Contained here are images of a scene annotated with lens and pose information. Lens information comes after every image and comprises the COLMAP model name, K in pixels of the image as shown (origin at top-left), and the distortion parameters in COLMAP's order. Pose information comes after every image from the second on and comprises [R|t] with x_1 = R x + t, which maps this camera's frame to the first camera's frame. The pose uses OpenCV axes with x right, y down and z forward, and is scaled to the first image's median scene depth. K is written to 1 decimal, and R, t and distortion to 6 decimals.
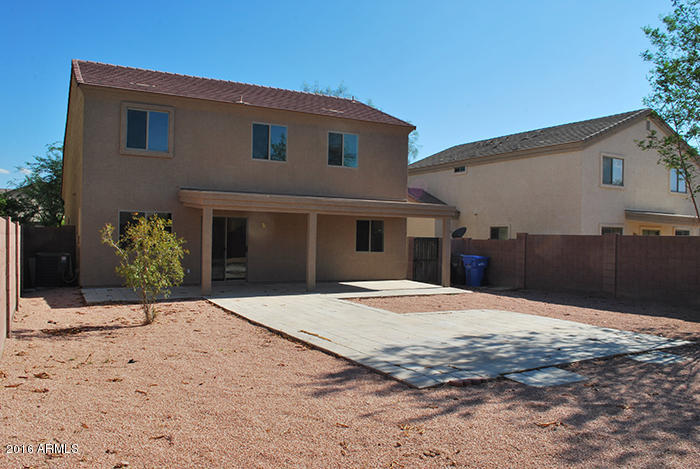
lens RADIAL K [[563.9, 0, 345.1], [0, 563.9, 233.2], [0, 0, 1]] dist [-0.016405, 0.004133]
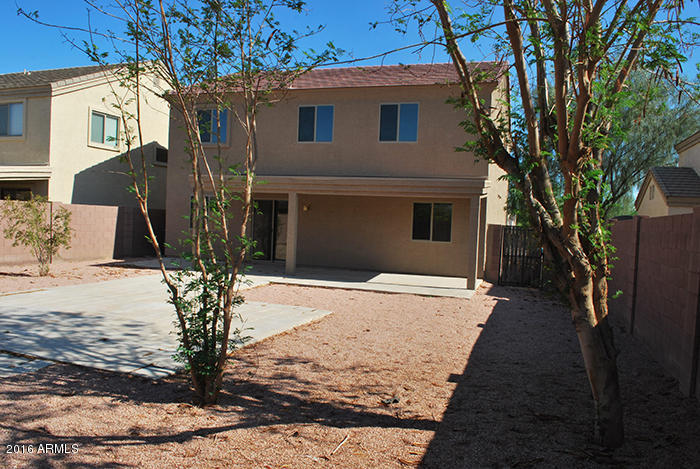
lens RADIAL K [[563.9, 0, 346.1], [0, 563.9, 237.9], [0, 0, 1]] dist [-0.016405, 0.004133]
pose [[0.675577, 0.033419, -0.736531, 0.599406], [-0.026498, 0.999427, 0.021043, 0.015186], [0.736813, 0.005301, 0.676076, 0.353975]]
